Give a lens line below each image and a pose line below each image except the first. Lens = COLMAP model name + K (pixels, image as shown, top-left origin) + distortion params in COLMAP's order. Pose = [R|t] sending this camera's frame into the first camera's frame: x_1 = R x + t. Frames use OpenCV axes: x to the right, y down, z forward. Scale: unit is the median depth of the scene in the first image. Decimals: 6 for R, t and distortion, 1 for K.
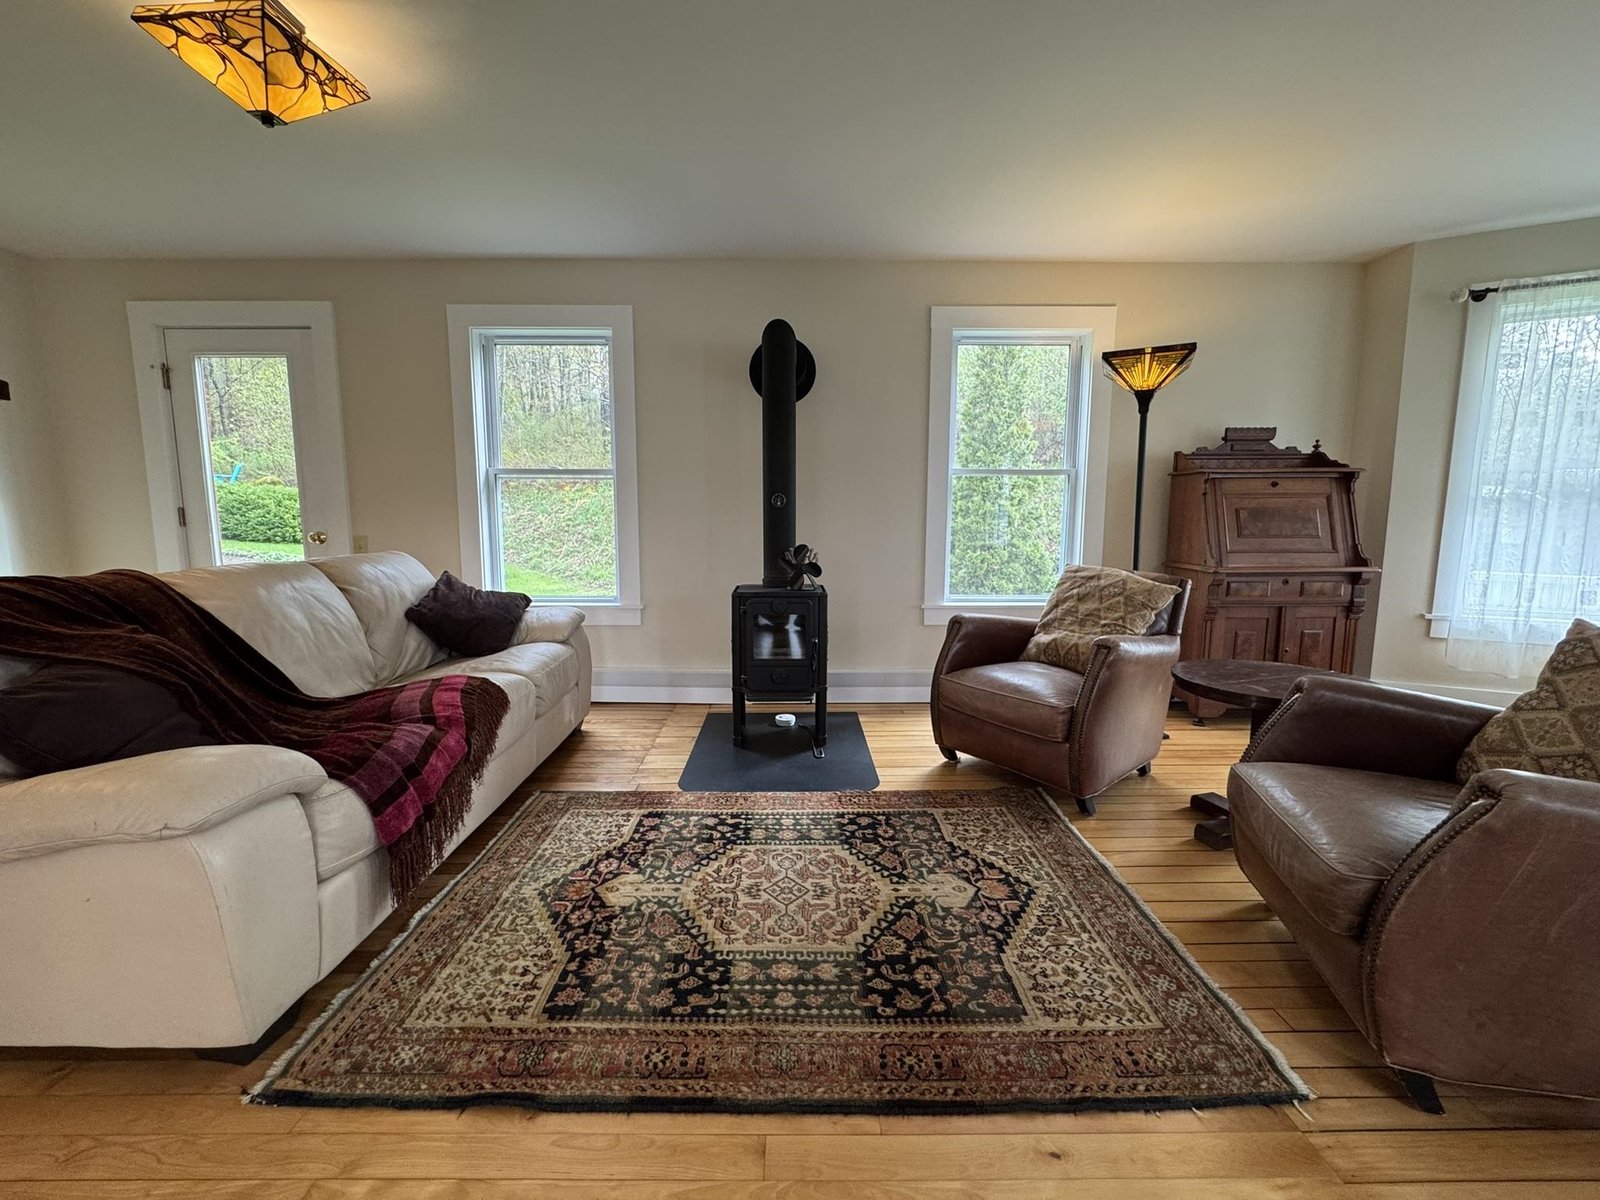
lens RADIAL K [[639.2, 0, 801.4], [0, 639.2, 600.1], [0, 0, 1]] dist [-0.004663, 0.001253]
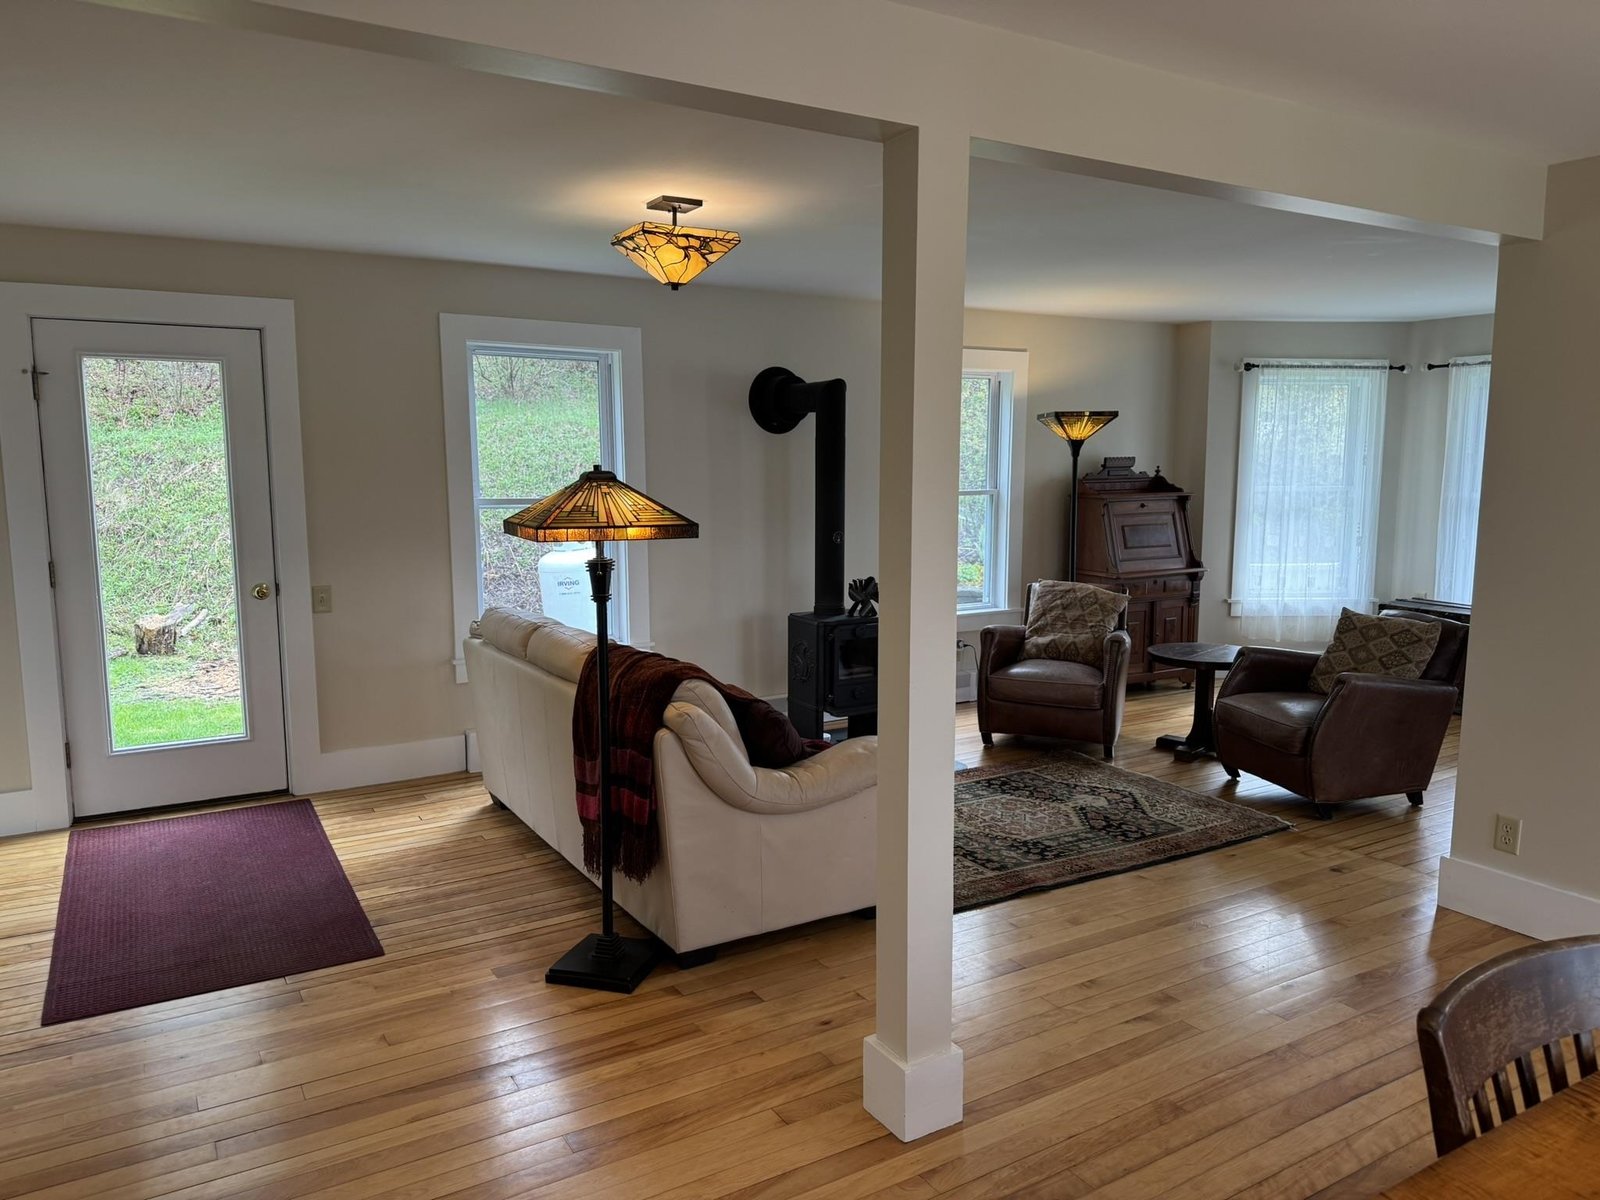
lens RADIAL K [[1119.2, 0, 794.2], [0, 1119.2, 597.7], [0, 0, 1]] dist [0.055537, -0.044048]
pose [[0.864860, -0.063626, 0.497965, -1.271662], [0.062703, 0.997859, 0.018596, -0.107010], [-0.498082, 0.015141, 0.866998, -0.767805]]
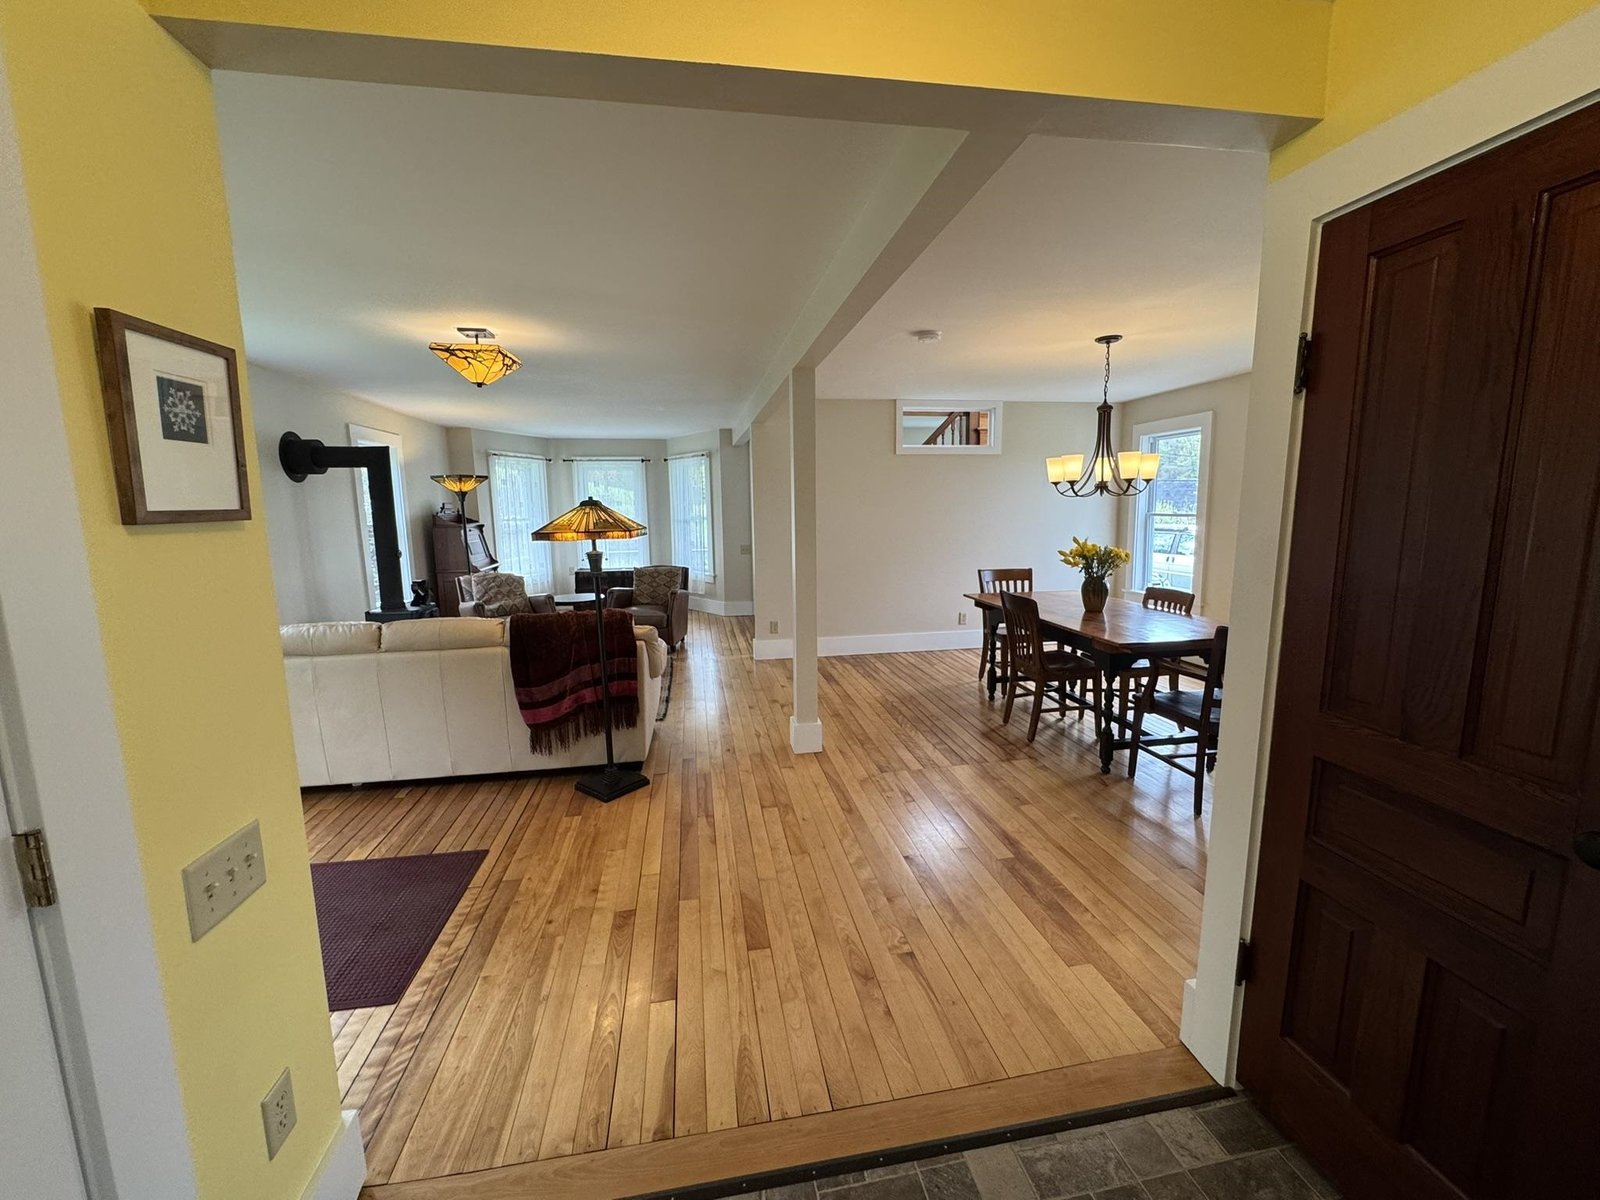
lens RADIAL K [[639.2, 0, 803.6], [0, 639.2, 594.1], [0, 0, 1]] dist [-0.004663, 0.001253]
pose [[-0.154198, -0.135072, 0.978764, -2.130811], [0.131591, 0.978979, 0.155833, -0.202317], [-0.979238, 0.152825, -0.133183, 0.242302]]
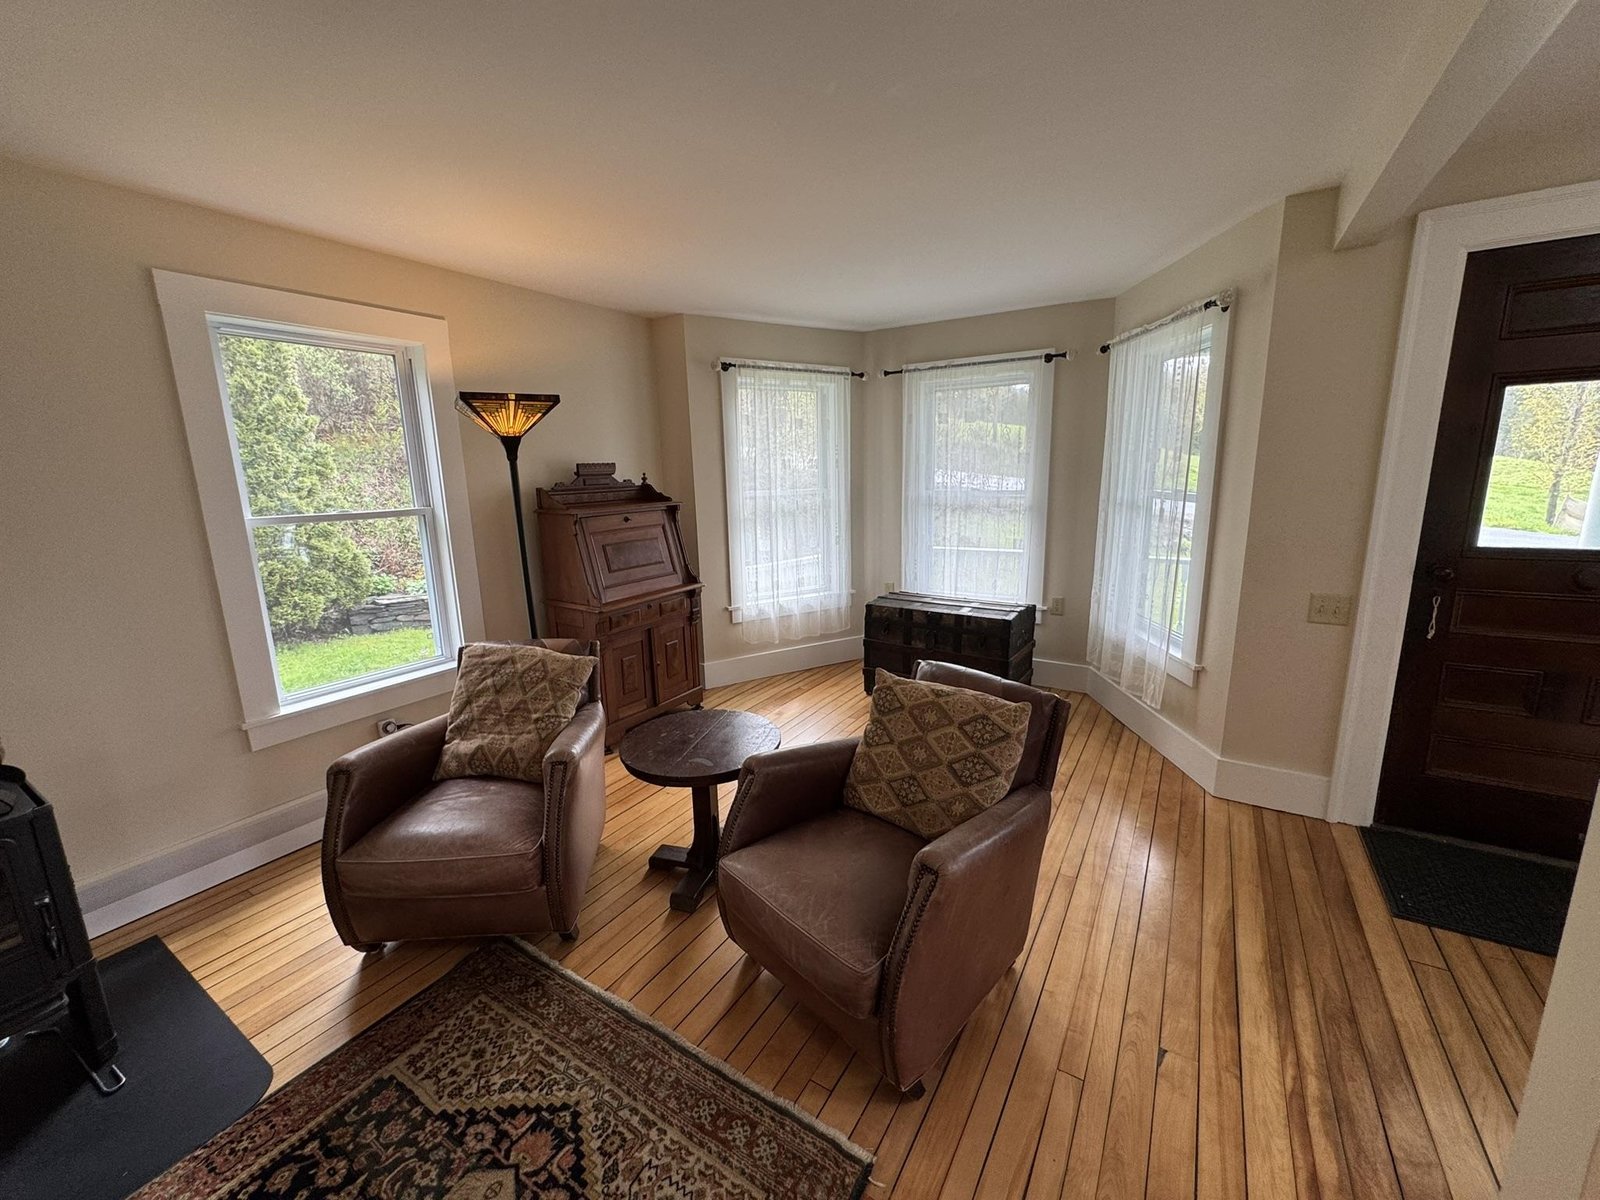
lens RADIAL K [[639.2, 0, 795.2], [0, 639.2, 600.4], [0, 0, 1]] dist [-0.004663, 0.001253]
pose [[0.543513, -0.181874, 0.819461, -0.031367], [0.126109, 0.982857, 0.134496, -0.200519], [-0.829874, 0.030241, 0.557131, 0.196811]]
